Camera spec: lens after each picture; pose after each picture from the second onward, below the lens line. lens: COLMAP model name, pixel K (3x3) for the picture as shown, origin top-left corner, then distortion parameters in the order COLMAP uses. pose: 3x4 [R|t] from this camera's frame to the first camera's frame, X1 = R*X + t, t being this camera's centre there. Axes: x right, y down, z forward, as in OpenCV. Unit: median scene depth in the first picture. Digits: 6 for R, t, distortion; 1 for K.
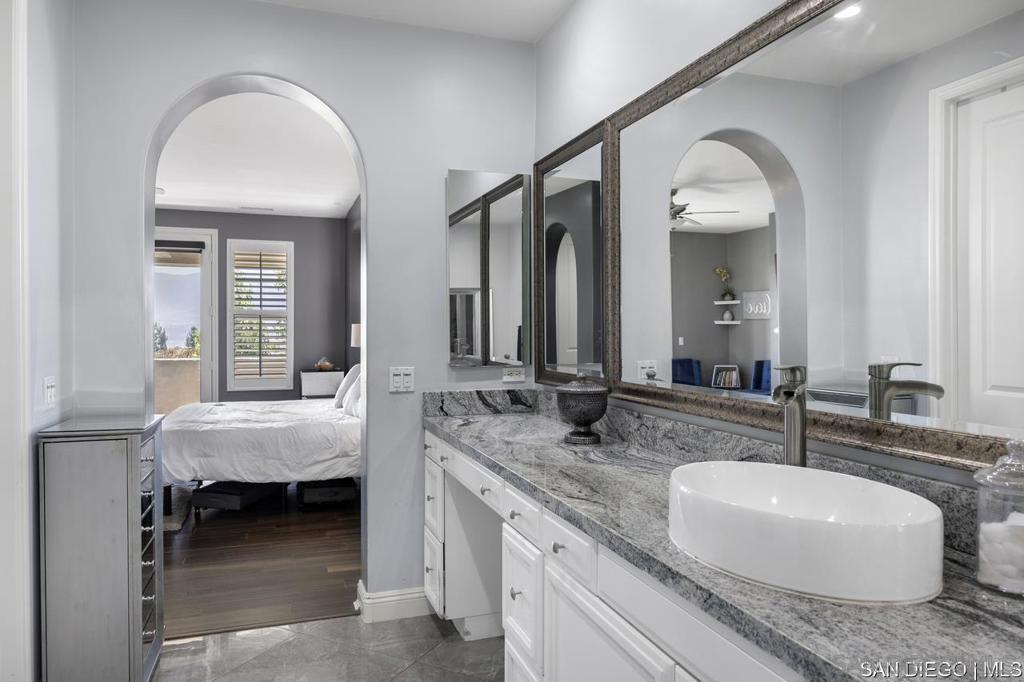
lens RADIAL K [[679.8, 0, 513.5], [0, 679.8, 339.0], [0, 0, 1]] dist [-0.003713, -0.004244]
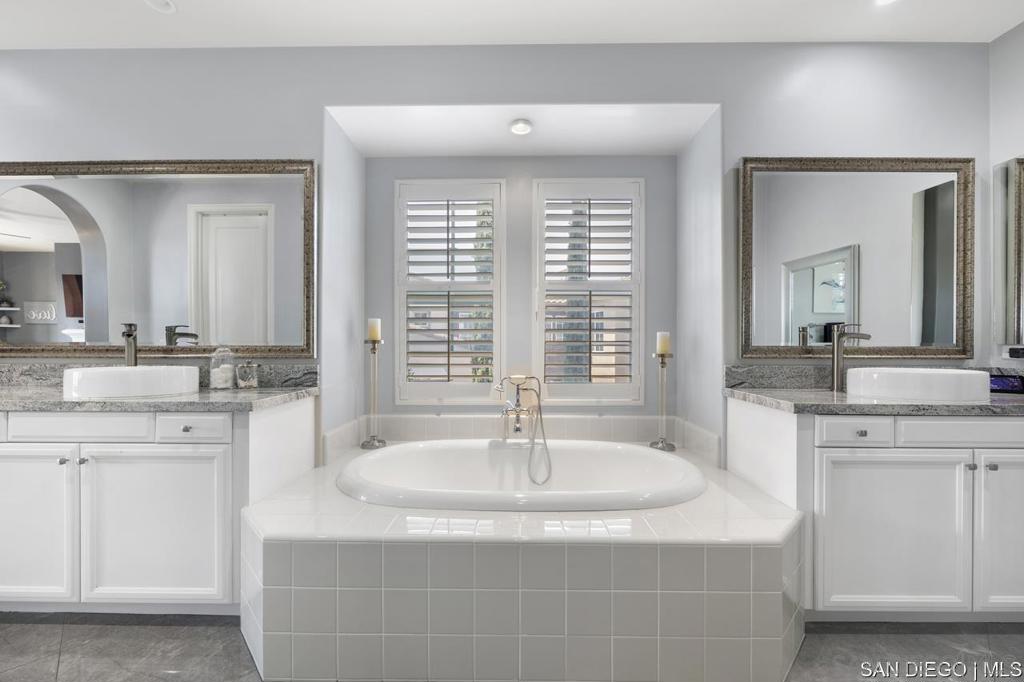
lens RADIAL K [[420.4, 0, 517.2], [0, 420.4, 346.2], [0, 0, 1]] dist [-0.008266, -0.001679]
pose [[0.341356, -0.006748, 0.939910, -0.332230], [0.007122, 0.999964, 0.004592, 0.082686], [-0.939907, 0.005127, 0.341392, -0.509492]]
